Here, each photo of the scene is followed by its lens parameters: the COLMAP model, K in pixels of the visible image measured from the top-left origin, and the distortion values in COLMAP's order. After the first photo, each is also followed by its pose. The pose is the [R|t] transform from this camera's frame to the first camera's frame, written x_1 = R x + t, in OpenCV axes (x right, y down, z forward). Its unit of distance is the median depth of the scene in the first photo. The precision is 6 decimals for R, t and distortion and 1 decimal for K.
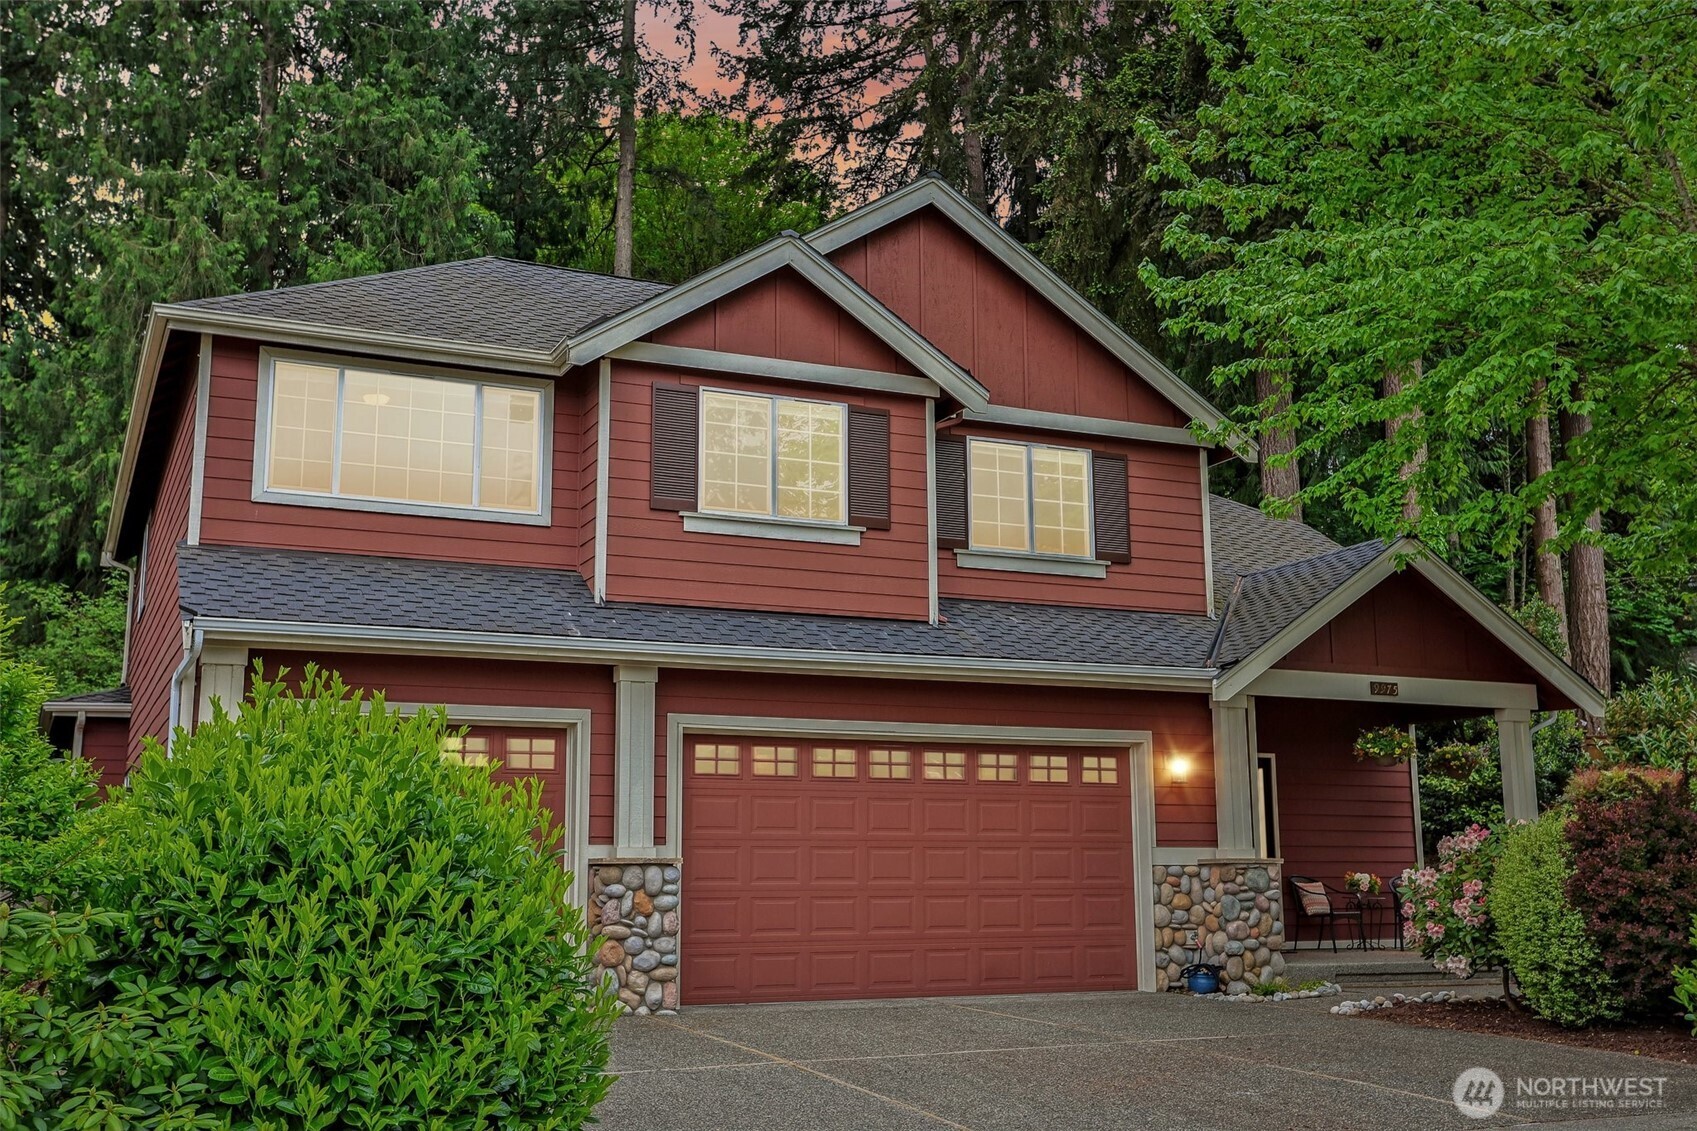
lens RADIAL K [[1699.0, 0, 810.5], [0, 1699.0, 562.5], [0, 0, 1]] dist [0.044750, -0.002208]
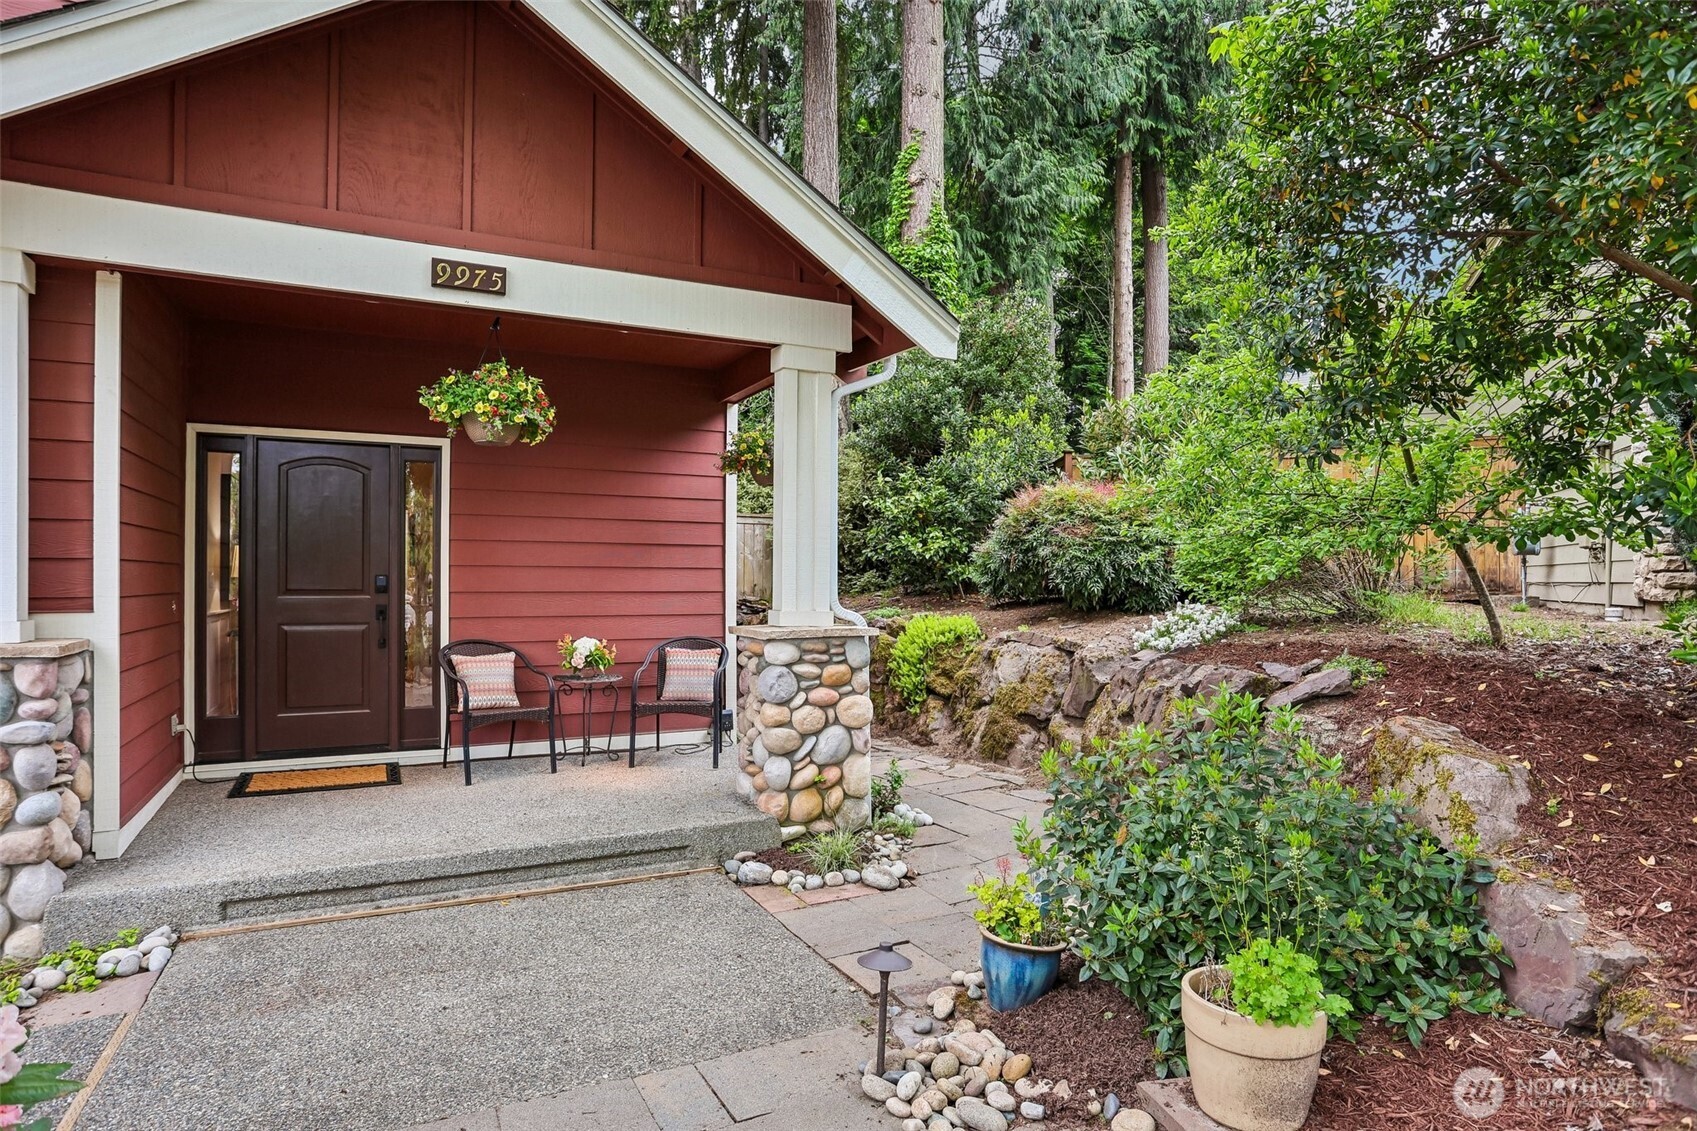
lens RADIAL K [[912.2, 0, 846.6], [0, 912.2, 560.3], [0, 0, 1]] dist [-0.017407, 0.002850]
pose [[0.998081, 0.008590, 0.061316, 0.474768], [-0.018992, 0.985062, 0.171151, 0.118223], [-0.058930, -0.171987, 0.983335, 0.821989]]
